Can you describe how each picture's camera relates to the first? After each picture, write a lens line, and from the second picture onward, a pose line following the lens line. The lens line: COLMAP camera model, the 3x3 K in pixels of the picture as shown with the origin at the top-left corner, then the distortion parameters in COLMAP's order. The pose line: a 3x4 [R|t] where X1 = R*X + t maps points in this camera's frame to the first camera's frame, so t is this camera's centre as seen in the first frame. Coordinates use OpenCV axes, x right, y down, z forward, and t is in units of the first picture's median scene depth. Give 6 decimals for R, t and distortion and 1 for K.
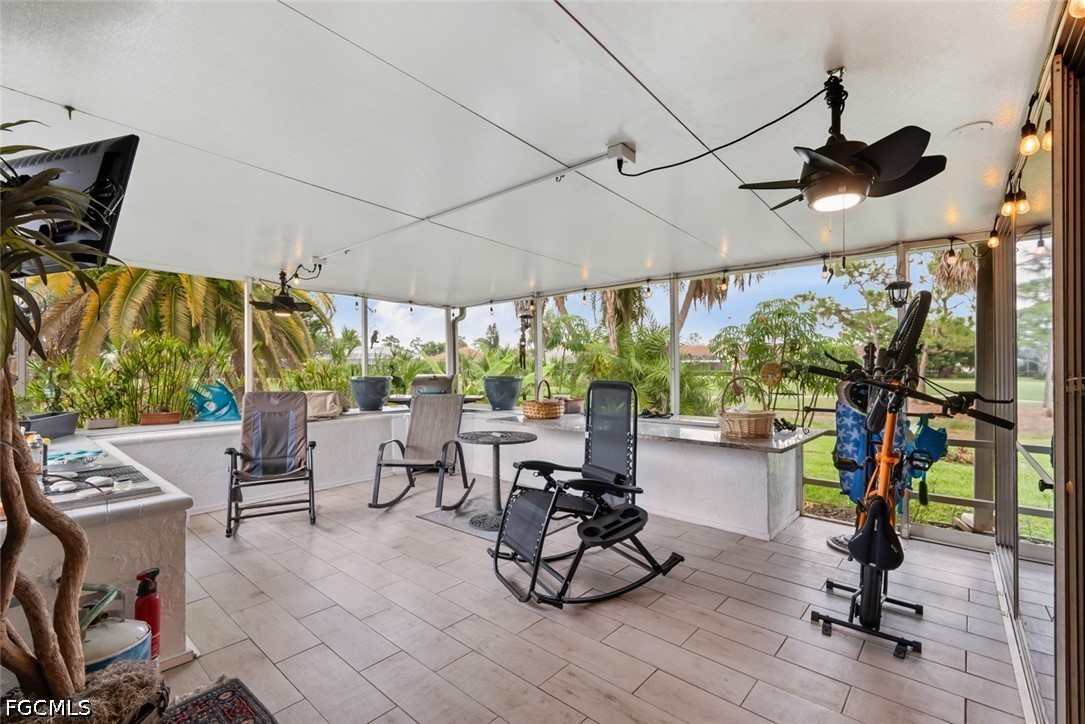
lens RADIAL K [[477.9, 0, 543.6], [0, 477.9, 365.7], [0, 0, 1]] dist [-0.002937, -0.000790]
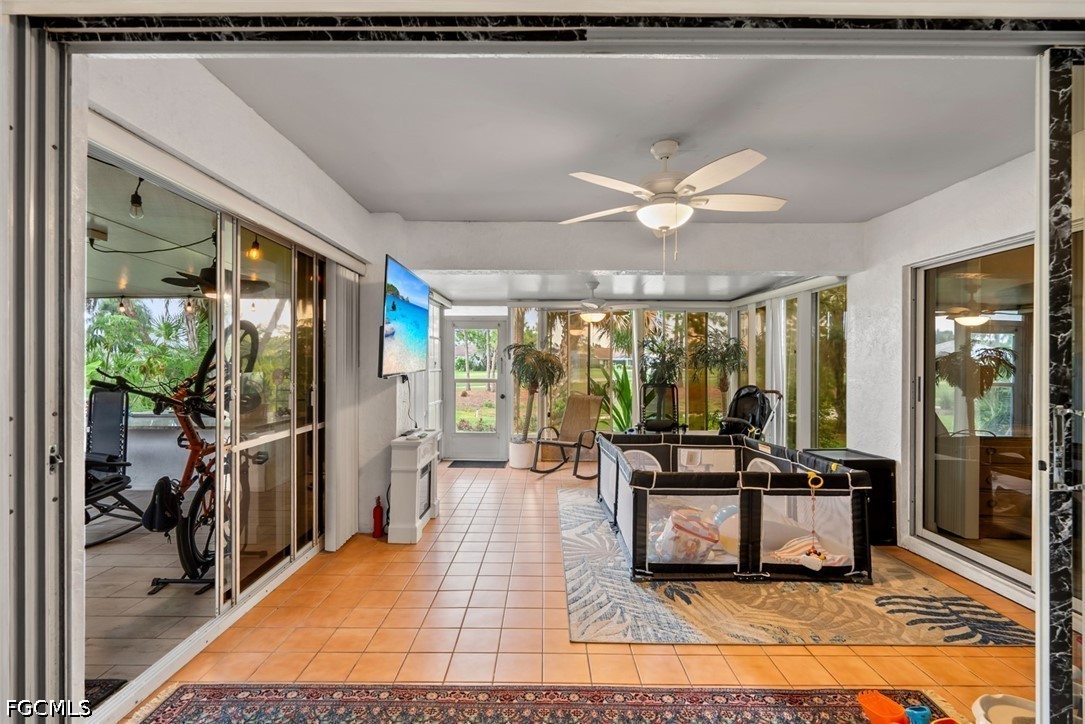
lens RADIAL K [[481.8, 0, 542.3], [0, 481.8, 365.3], [0, 0, 1]] dist [0.001174, 0.000062]
pose [[0.756088, 0.002099, 0.654466, 0.132392], [-0.010727, 0.999900, 0.009186, -0.036101], [-0.654382, -0.013966, 0.756035, -0.579237]]
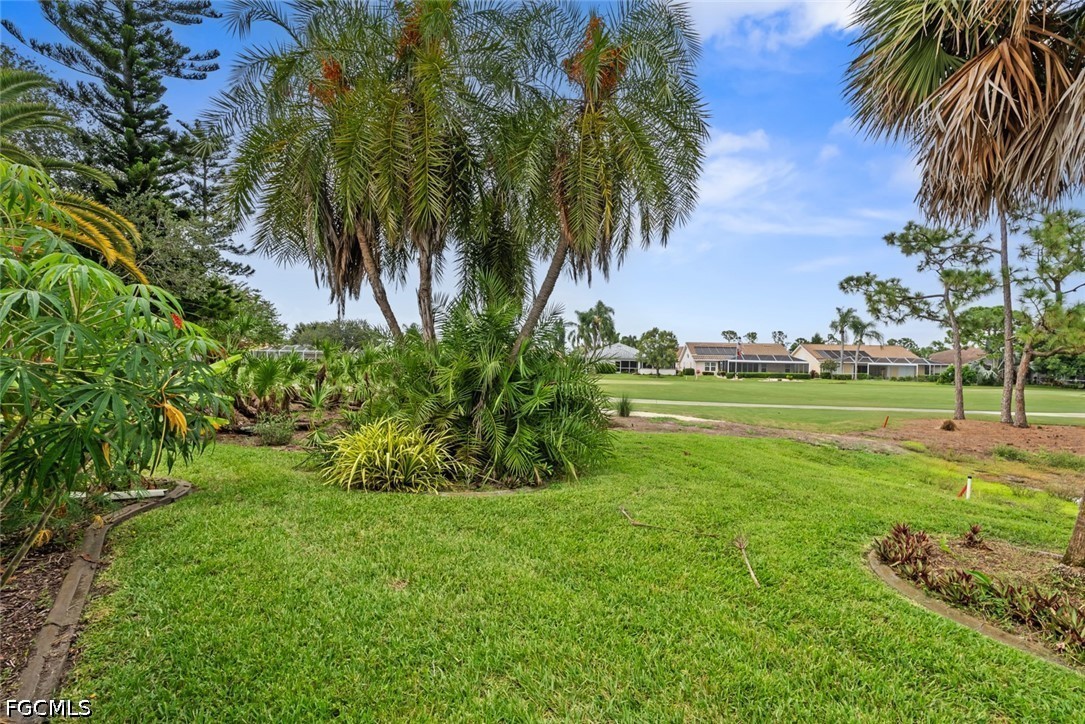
lens RADIAL K [[477.6, 0, 542.5], [0, 477.6, 362.0], [0, 0, 1]] dist [0.000427, -0.000026]
pose [[0.984966, 0.022421, -0.171288, 1.221018], [-0.022438, 0.999747, 0.001837, -0.005086], [0.171285, 0.002034, 0.985219, 0.993164]]
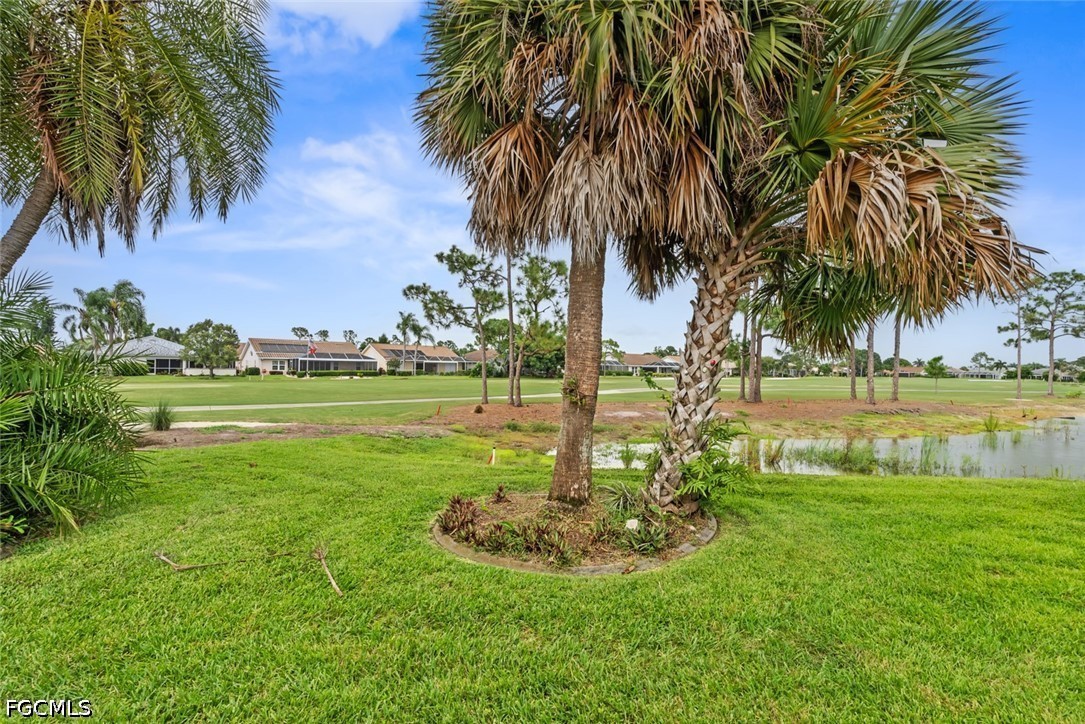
lens RADIAL K [[478.8, 0, 541.6], [0, 478.8, 363.1], [0, 0, 1]] dist [-0.000018, -0.000296]
pose [[0.784419, 0.017040, 0.619998, 1.219076], [-0.014745, 0.999852, -0.008824, -0.004629], [-0.620056, -0.002220, 0.784554, 1.049542]]
